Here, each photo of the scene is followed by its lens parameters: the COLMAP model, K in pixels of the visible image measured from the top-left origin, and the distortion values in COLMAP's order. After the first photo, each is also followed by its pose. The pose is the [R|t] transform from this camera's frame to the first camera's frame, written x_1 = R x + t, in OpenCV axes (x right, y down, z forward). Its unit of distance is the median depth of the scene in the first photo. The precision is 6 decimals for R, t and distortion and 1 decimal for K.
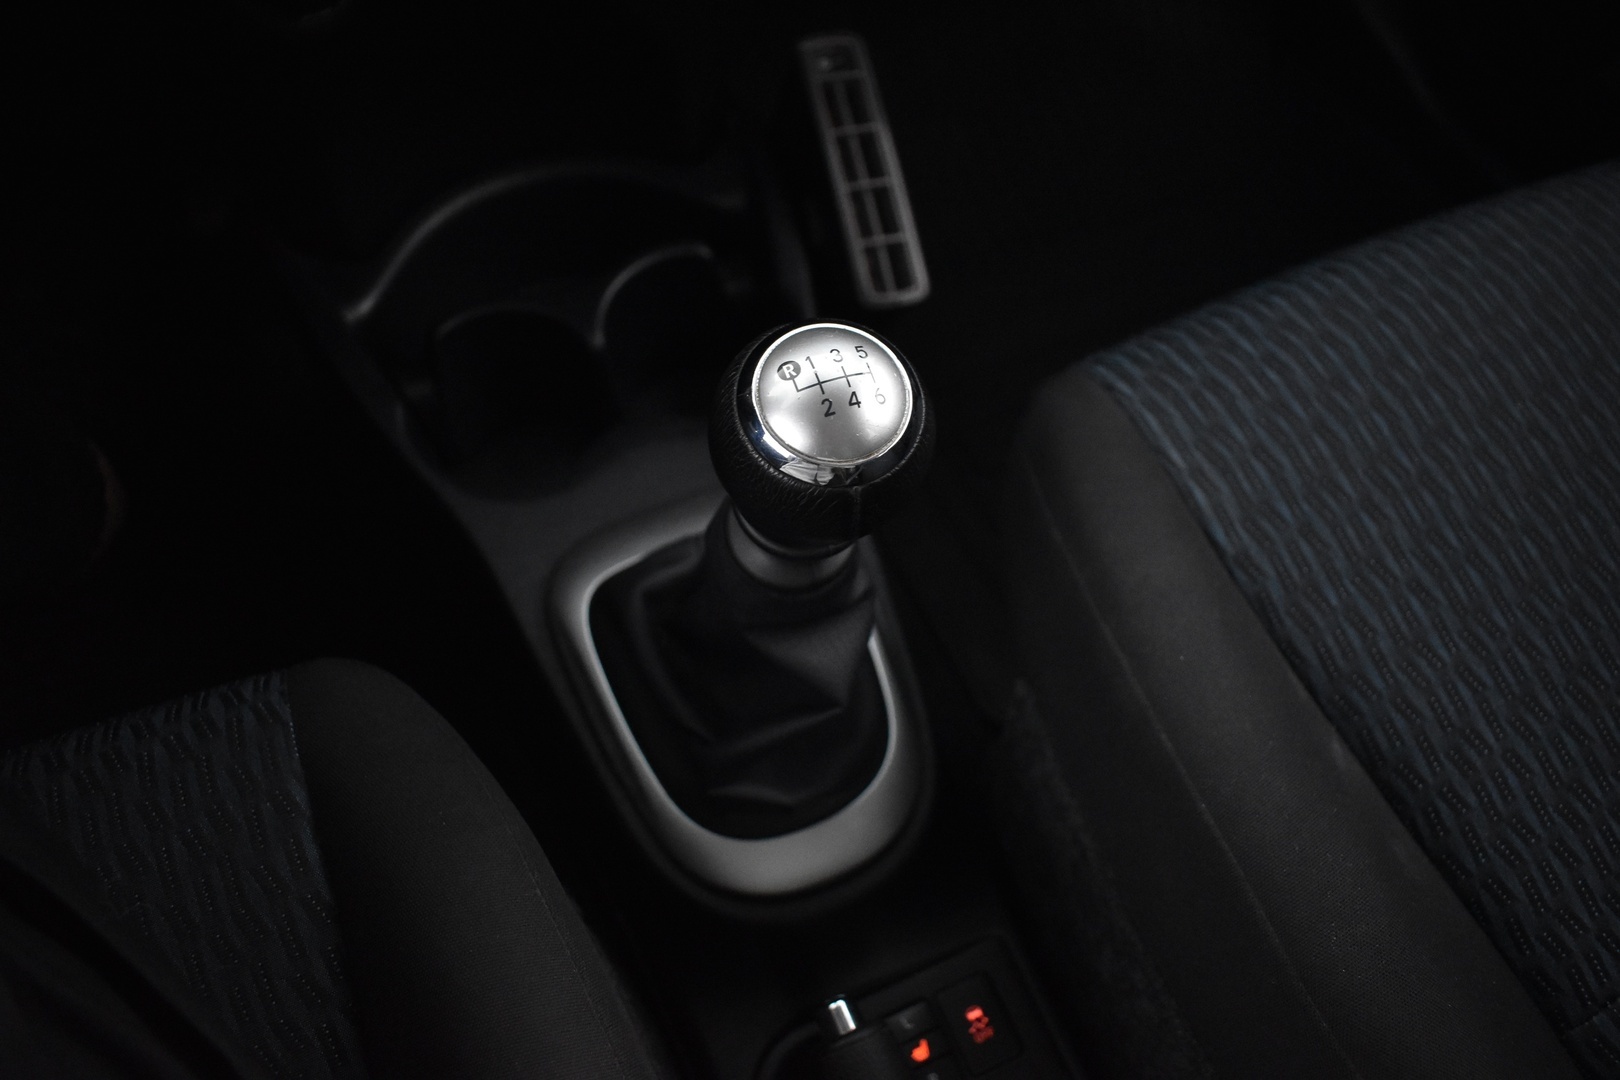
lens RADIAL K [[1267.6, 0, 803.2], [0, 1267.6, 508.8], [0, 0, 1]] dist [-0.105130, 0.010258]
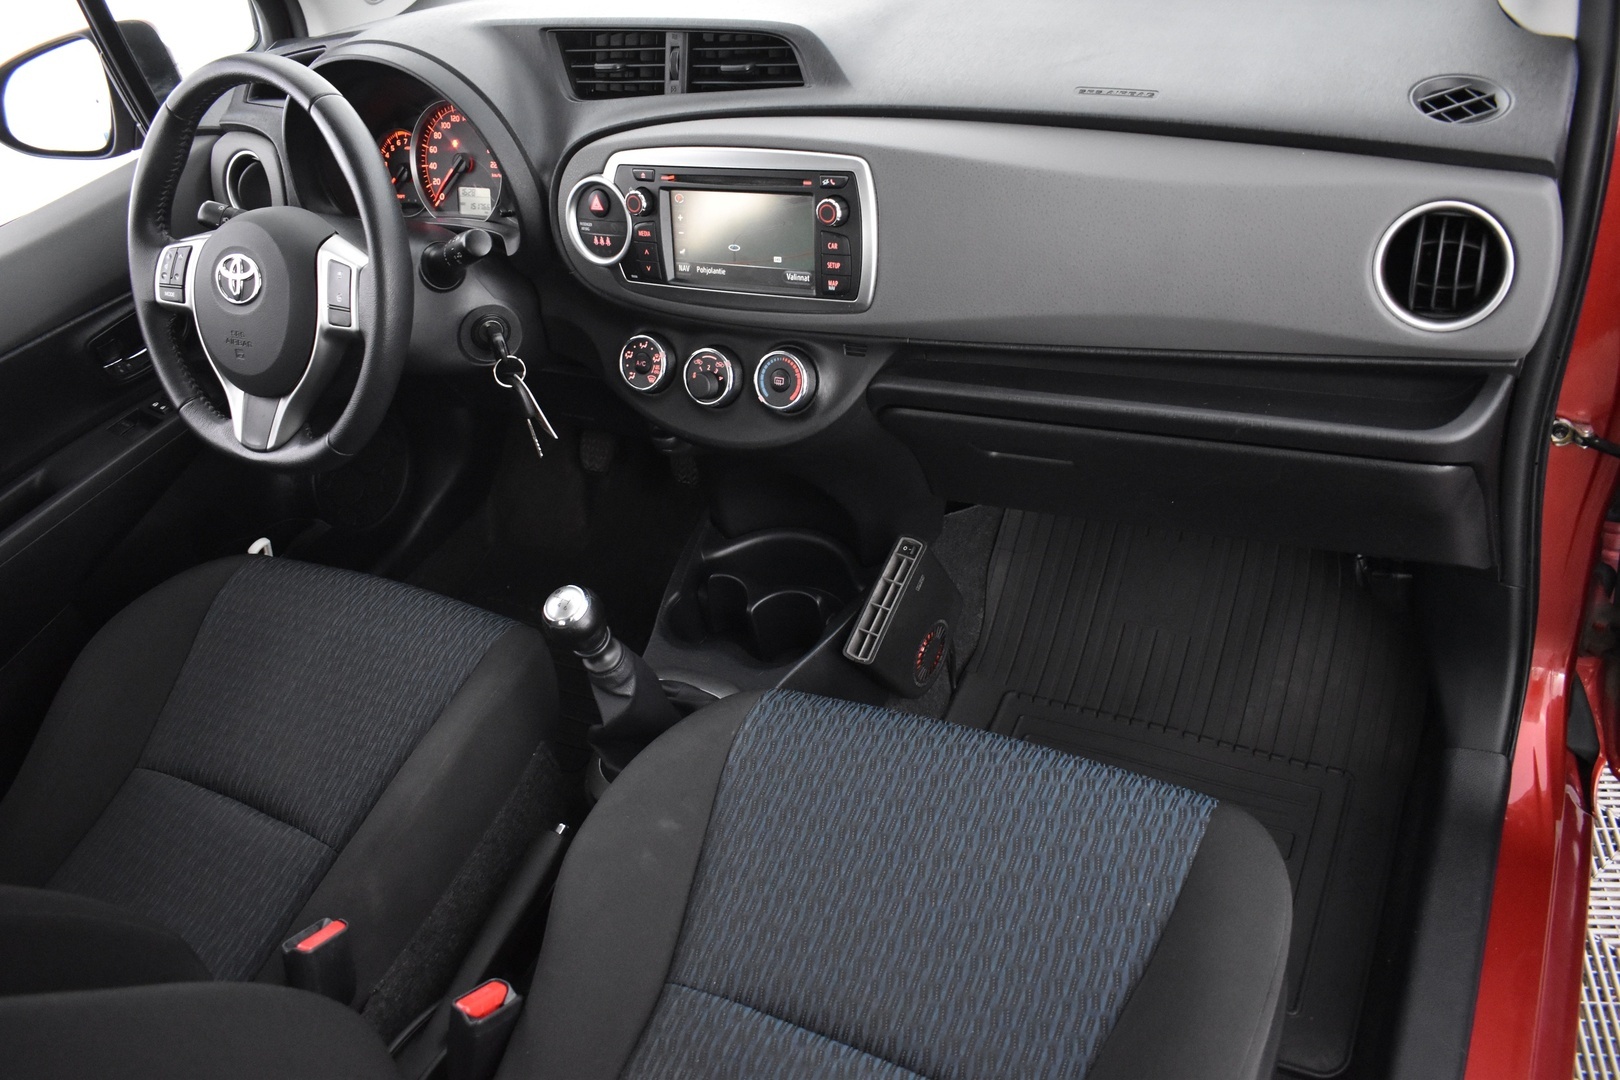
lens RADIAL K [[1267.6, 0, 803.2], [0, 1267.6, 508.8], [0, 0, 1]] dist [-0.105130, 0.010258]
pose [[0.602162, 0.387158, -0.698219, 1.955148], [-0.538363, 0.842708, 0.002979, -0.473034], [0.589548, 0.374101, 0.715878, -0.900629]]
